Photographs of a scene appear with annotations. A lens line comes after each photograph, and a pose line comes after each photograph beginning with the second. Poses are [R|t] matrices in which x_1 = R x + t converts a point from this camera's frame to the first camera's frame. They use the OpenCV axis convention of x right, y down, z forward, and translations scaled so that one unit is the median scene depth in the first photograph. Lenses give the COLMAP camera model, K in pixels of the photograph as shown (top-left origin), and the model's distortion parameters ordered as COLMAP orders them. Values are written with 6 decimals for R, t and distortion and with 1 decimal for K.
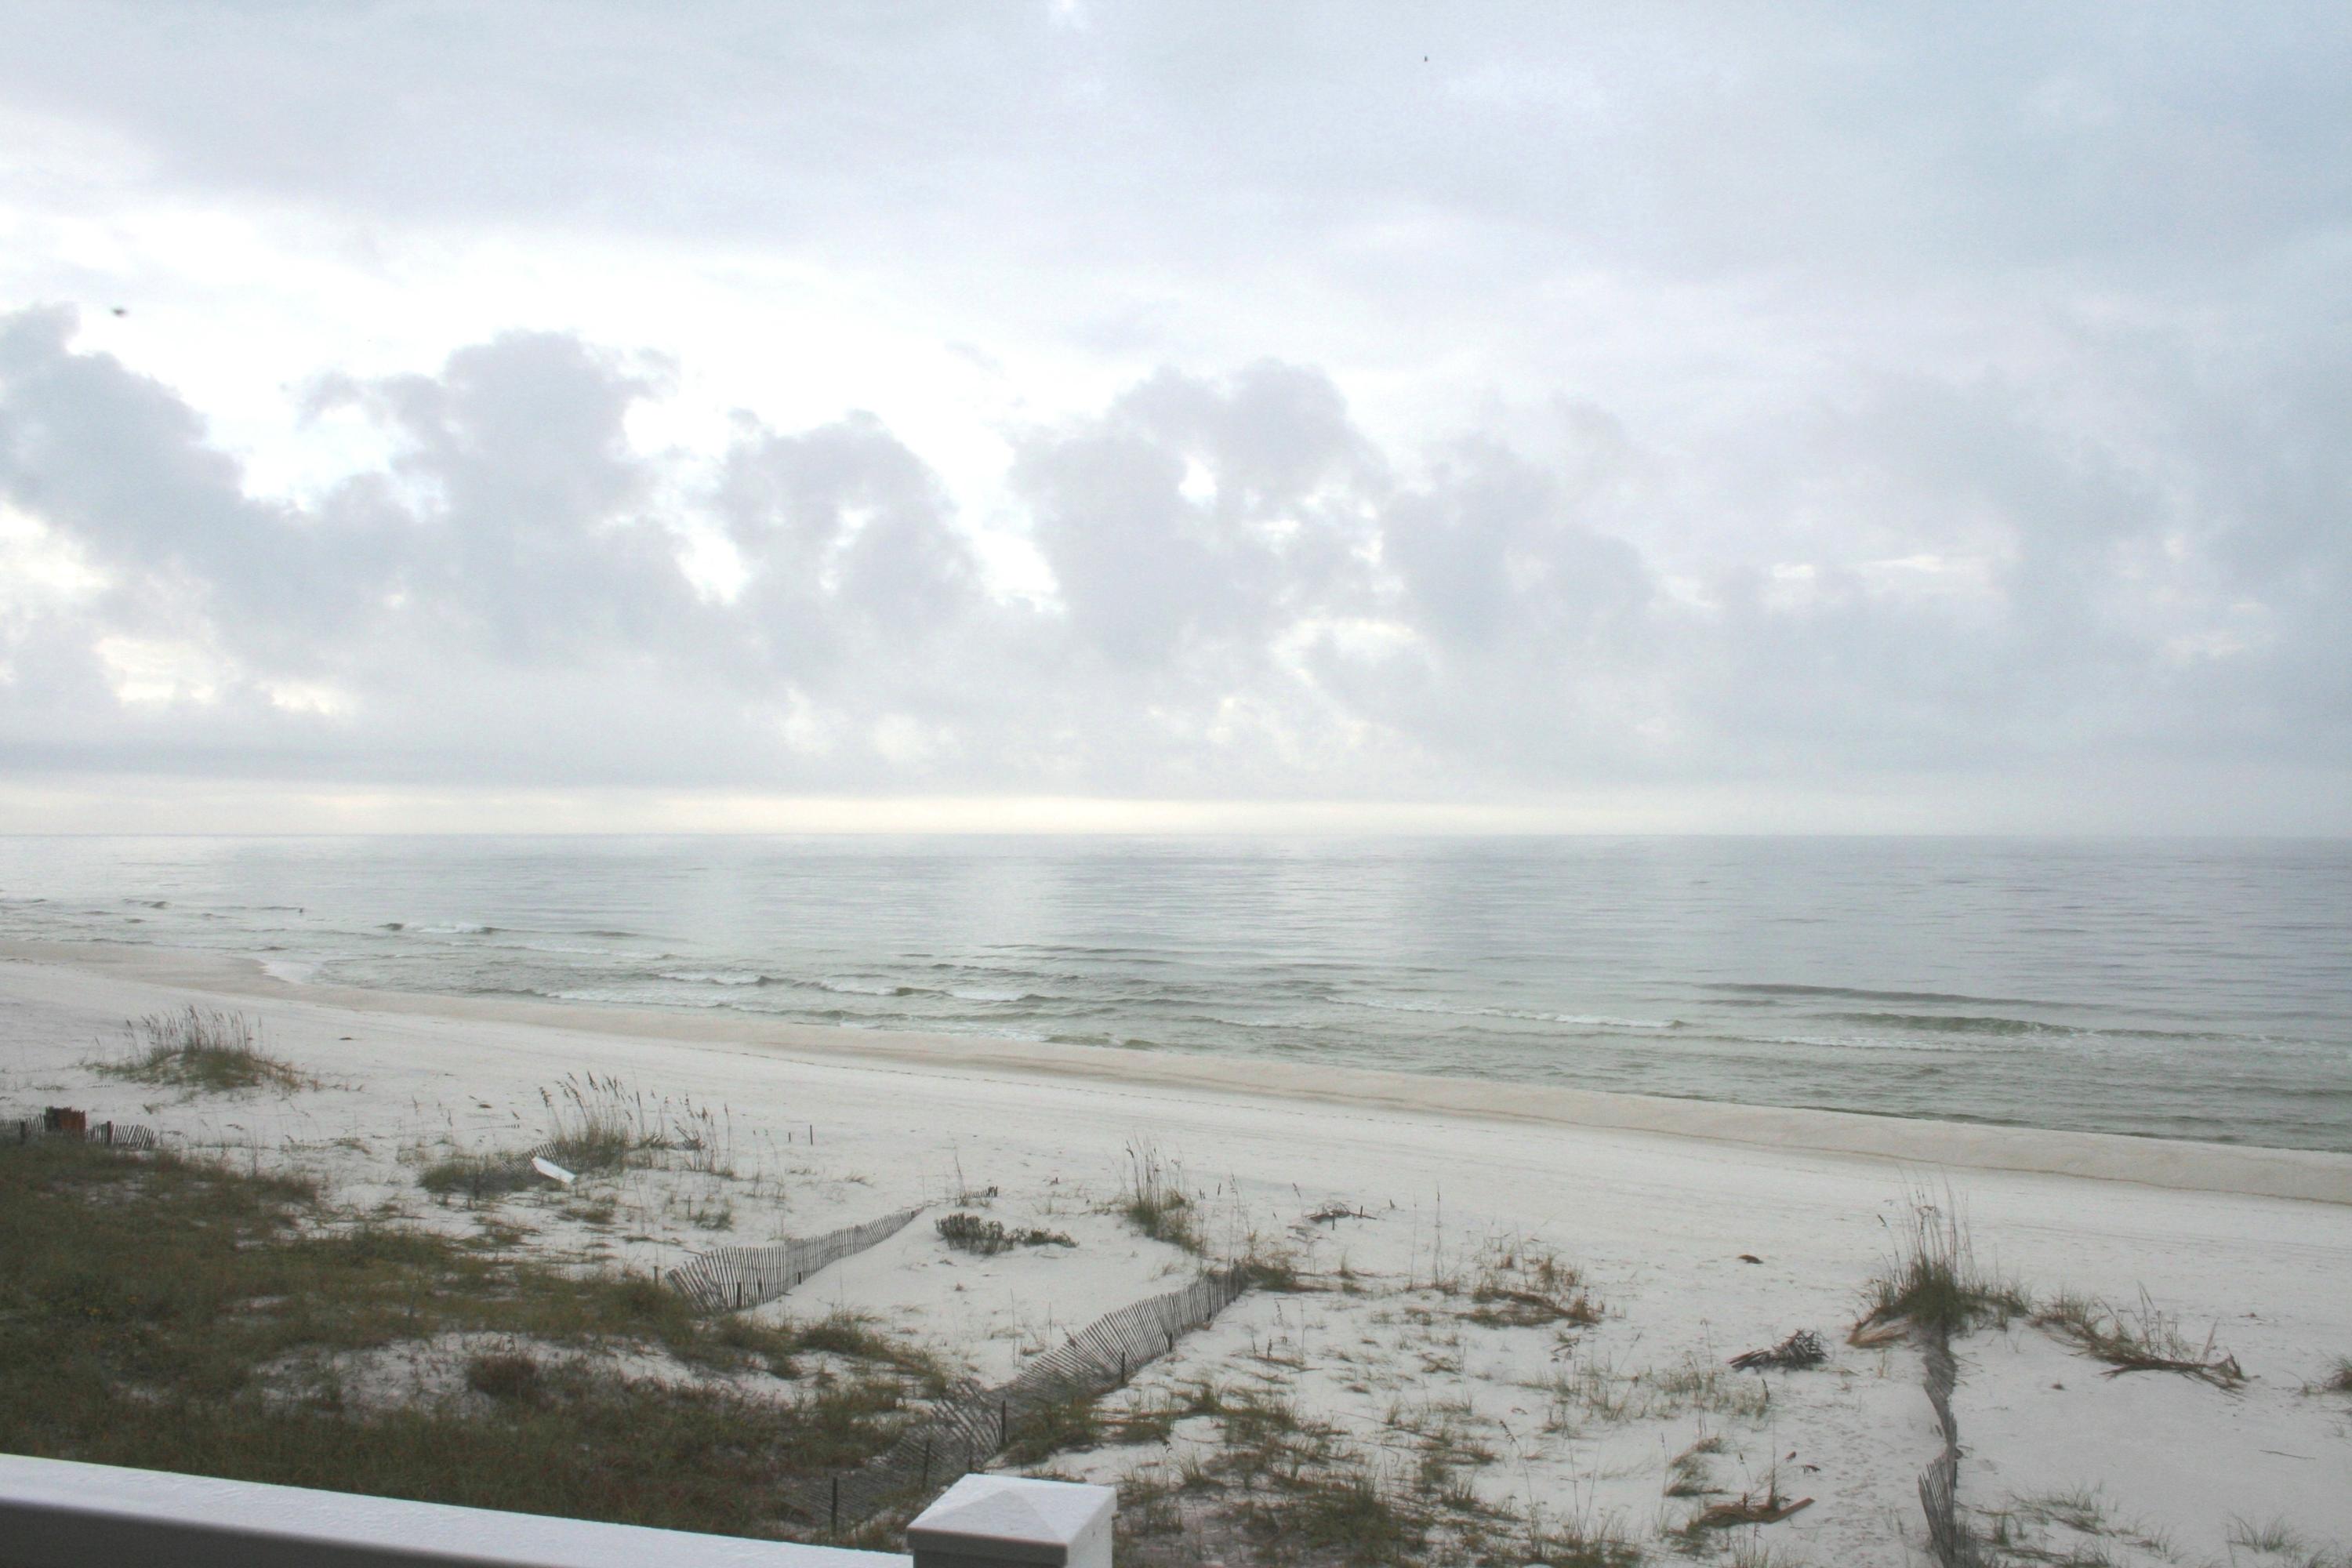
lens RADIAL K [[2058.7, 0, 1168.0], [0, 2058.7, 762.1], [0, 0, 1]] dist [-0.152806, 0.125115]
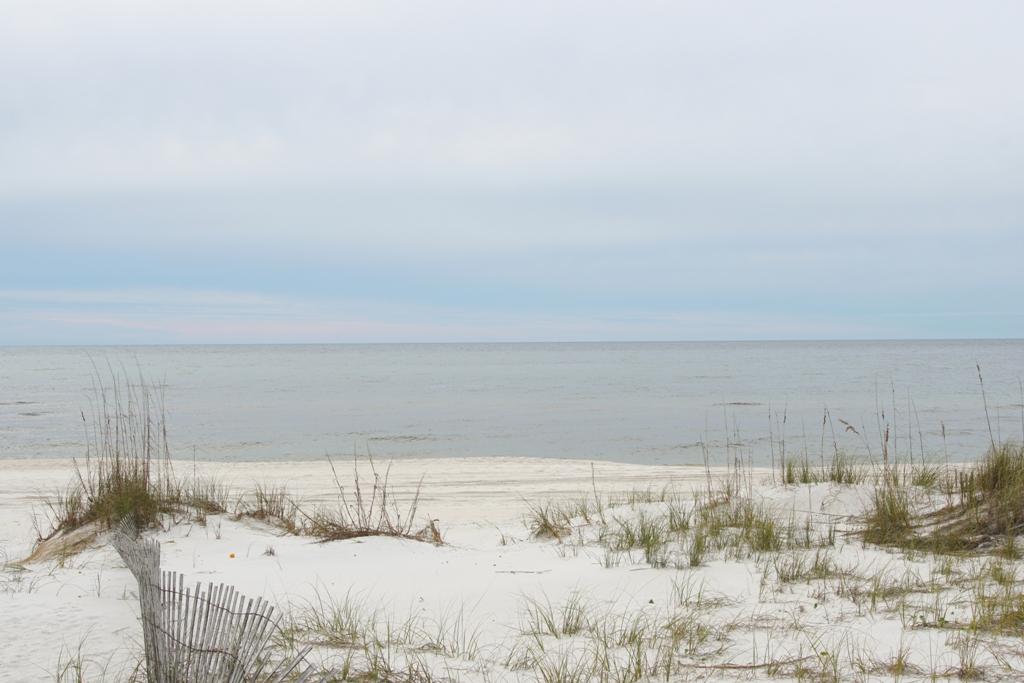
lens RADIAL K [[1430.0, 0, 506.0], [0, 1430.0, 346.1], [0, 0, 1]] dist [0.030093, 0.000000]
pose [[0.811844, -0.008886, 0.583807, 0.148559], [-0.002222, 0.999830, 0.018308, 0.188666], [-0.583870, -0.016161, 0.811686, 0.384995]]
